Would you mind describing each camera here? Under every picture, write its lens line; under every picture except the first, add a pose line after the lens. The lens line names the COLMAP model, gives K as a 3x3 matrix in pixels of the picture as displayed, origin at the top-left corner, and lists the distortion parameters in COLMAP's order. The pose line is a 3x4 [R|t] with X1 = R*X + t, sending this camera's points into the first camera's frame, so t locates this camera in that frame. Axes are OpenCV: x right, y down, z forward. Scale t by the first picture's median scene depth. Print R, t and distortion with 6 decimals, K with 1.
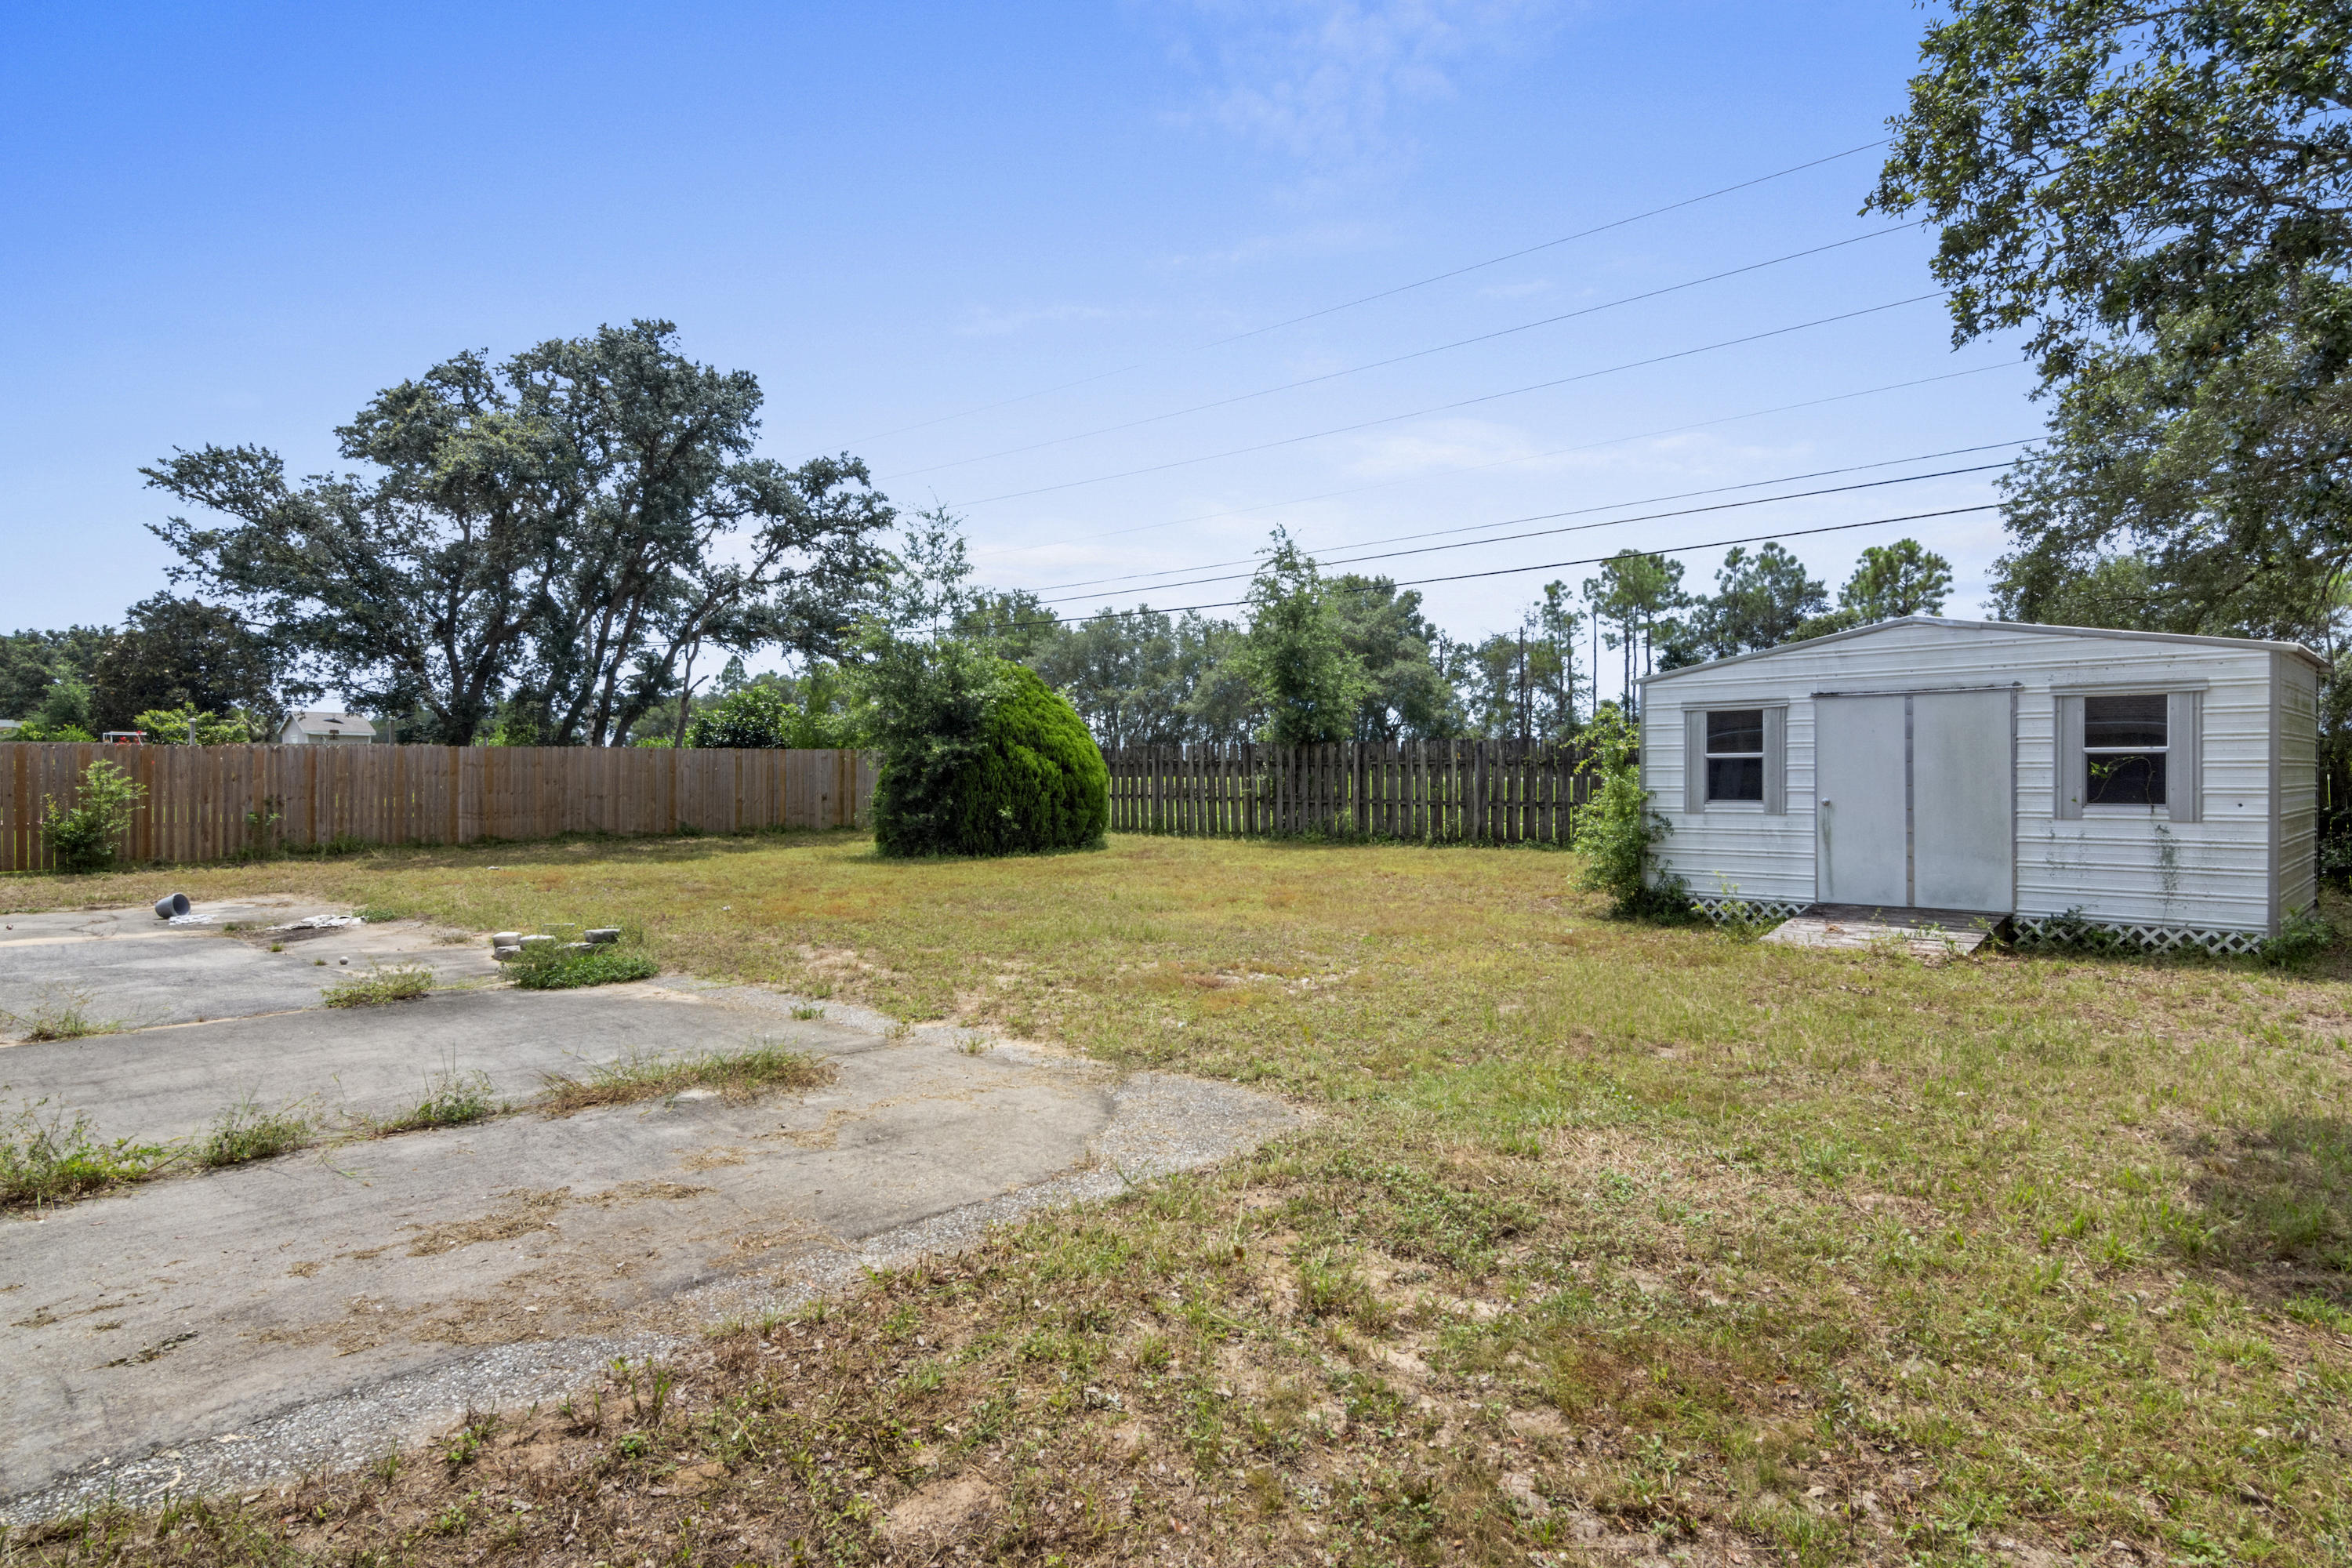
lens RADIAL K [[1292.9, 0, 1173.8], [0, 1292.9, 777.1], [0, 0, 1]] dist [-0.000893, -0.000296]
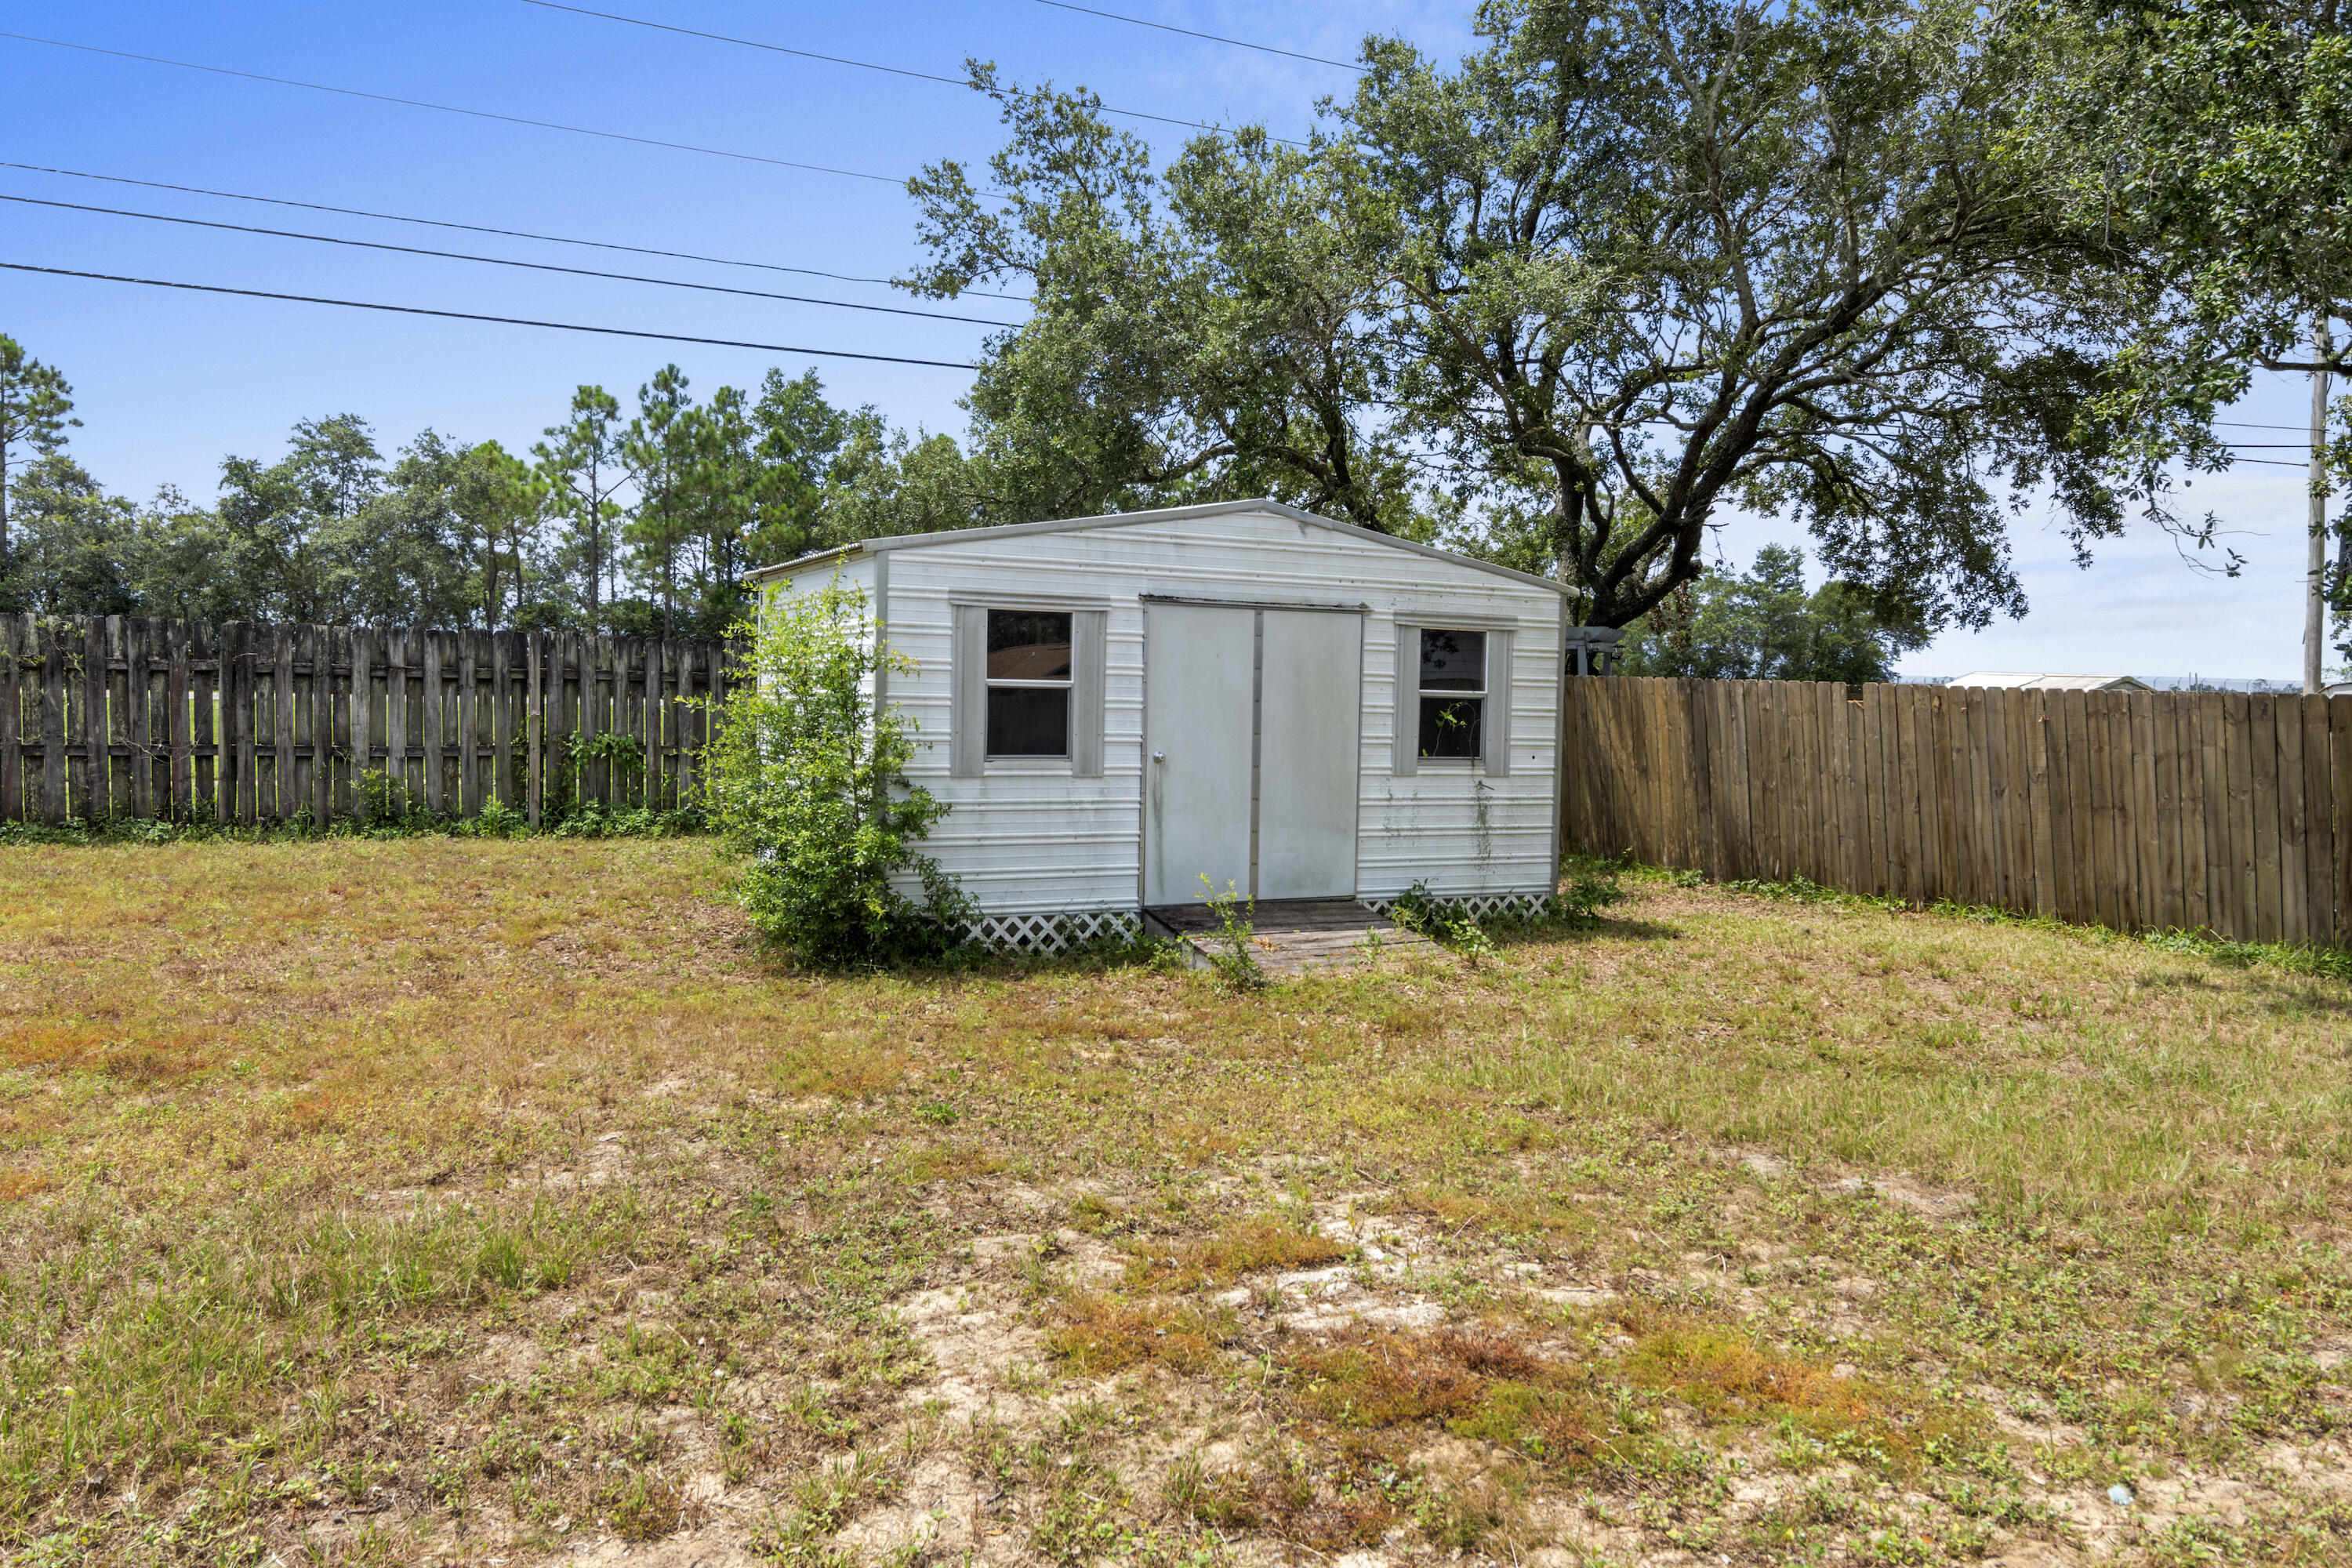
lens RADIAL K [[1690.9, 0, 1176.4], [0, 1690.9, 779.6], [0, 0, 1]] dist [-0.001883, -0.000724]
pose [[0.306799, -0.031275, 0.951260, -0.346195], [-0.018046, 0.999089, 0.038667, -0.003617], [-0.951603, -0.029029, 0.305955, 0.752129]]
